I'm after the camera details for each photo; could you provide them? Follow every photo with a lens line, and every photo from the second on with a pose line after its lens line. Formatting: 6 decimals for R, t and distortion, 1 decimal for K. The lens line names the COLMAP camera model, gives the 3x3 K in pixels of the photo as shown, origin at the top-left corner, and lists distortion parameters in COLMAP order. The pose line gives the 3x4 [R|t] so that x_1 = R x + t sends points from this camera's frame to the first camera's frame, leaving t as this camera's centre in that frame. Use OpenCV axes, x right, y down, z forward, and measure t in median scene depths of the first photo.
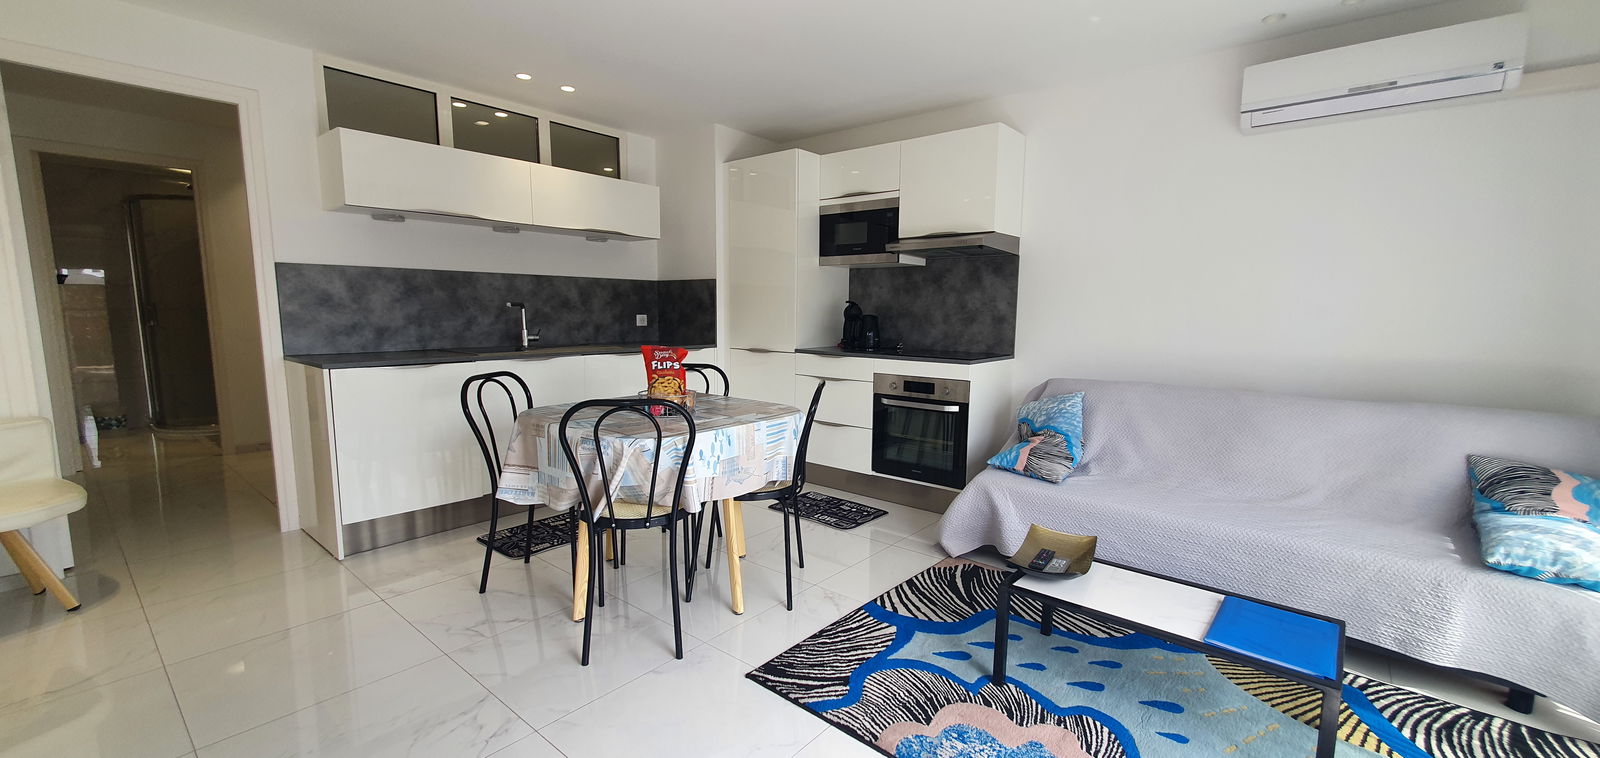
lens RADIAL K [[641.9, 0, 795.9], [0, 641.9, 392.0], [0, 0, 1]] dist [0.001263, 0.000154]
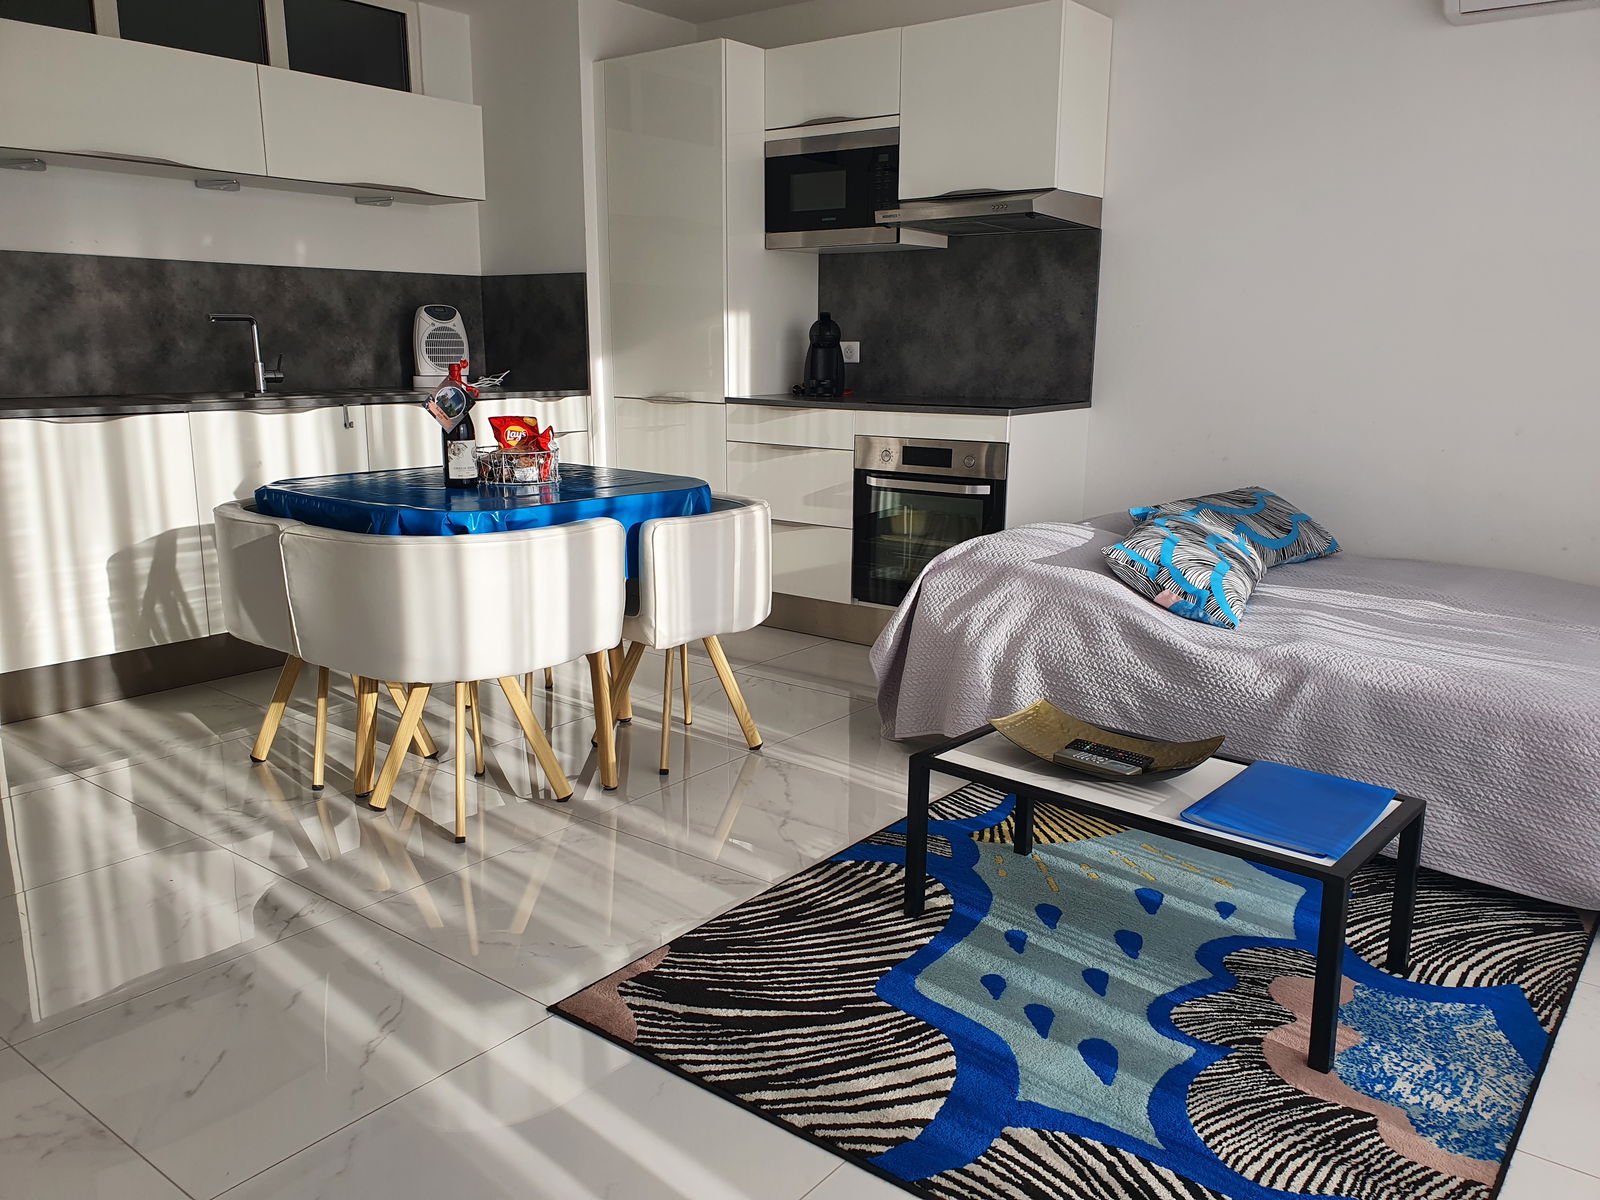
lens RADIAL K [[1261.2, 0, 764.0], [0, 1261.2, 628.7], [0, 0, 1]] dist [0.088930, -0.172575]
pose [[0.999843, -0.008676, 0.015440, 0.016438], [0.007135, 0.995238, 0.097209, 0.034113], [-0.016210, -0.097083, 0.995144, -0.181118]]
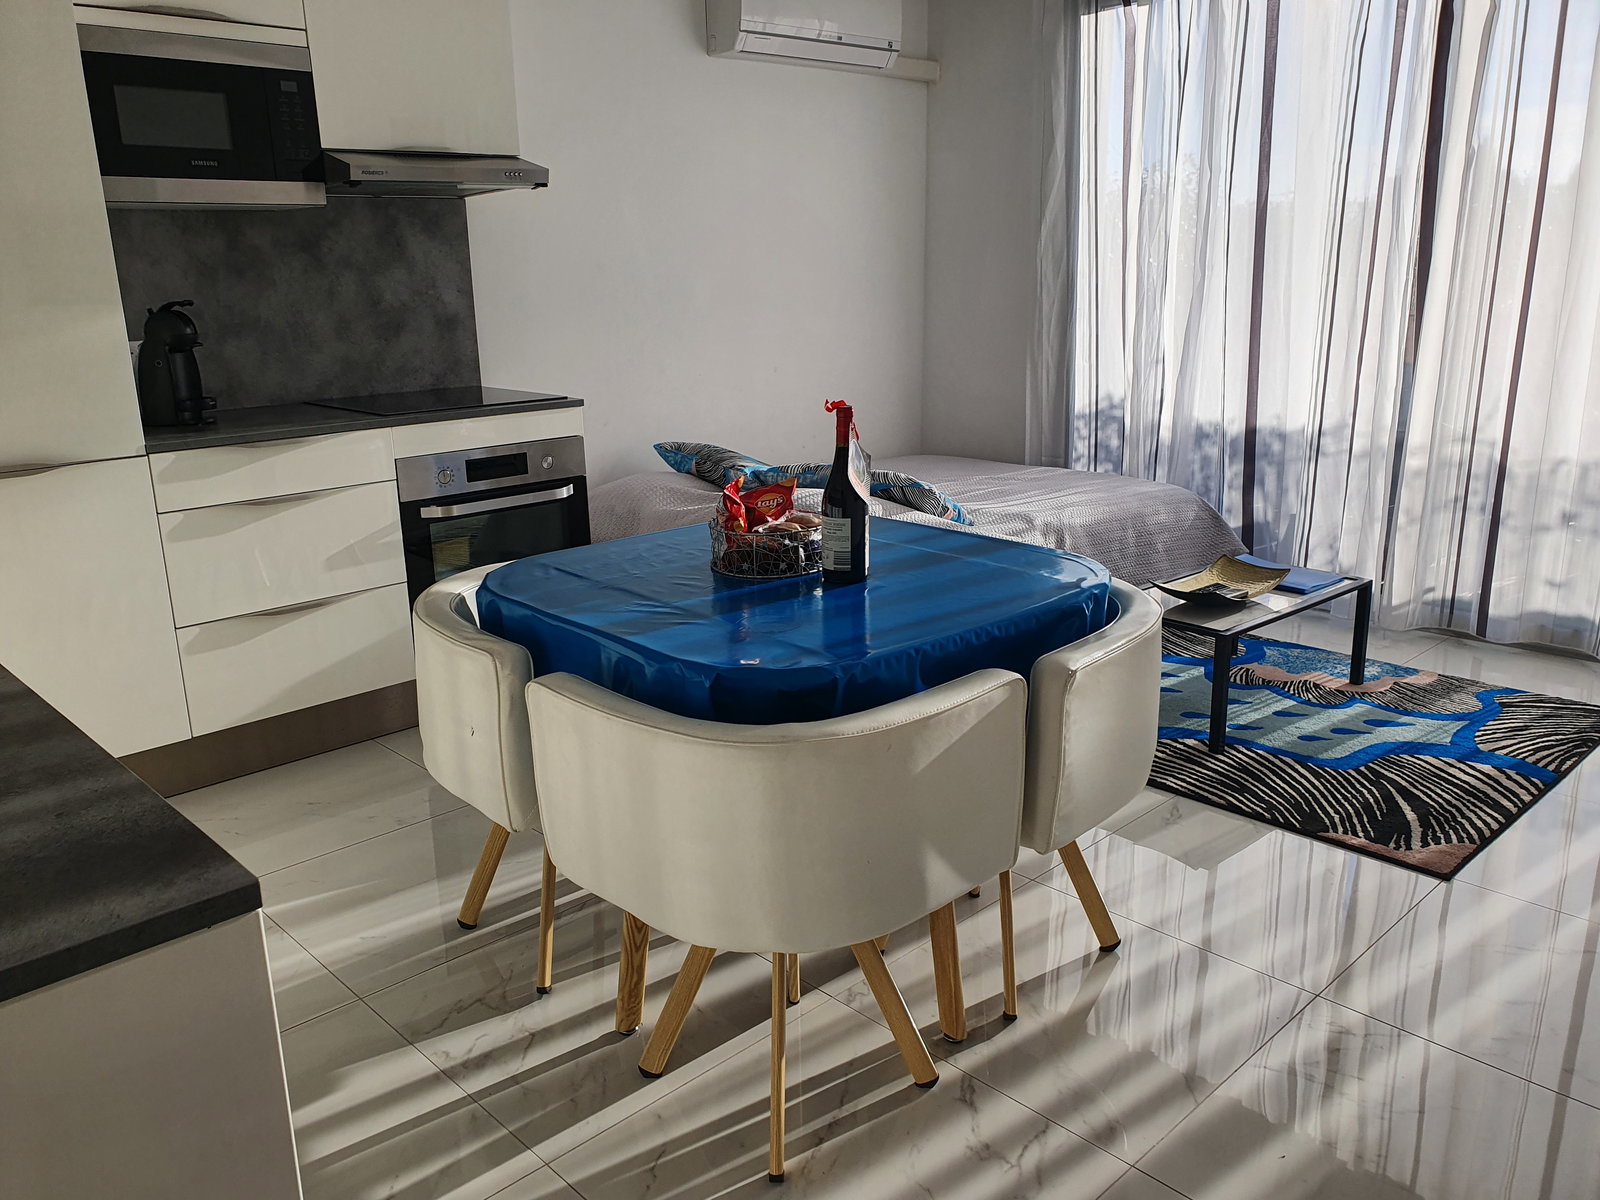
lens RADIAL K [[1277.7, 0, 791.7], [0, 1277.7, 618.7], [0, 0, 1]] dist [0.011875, 0.000759]
pose [[0.086777, -0.283147, 0.955143, -0.716804], [0.150596, 0.951470, 0.268376, -0.117485], [-0.984780, 0.120552, 0.125206, 0.599590]]
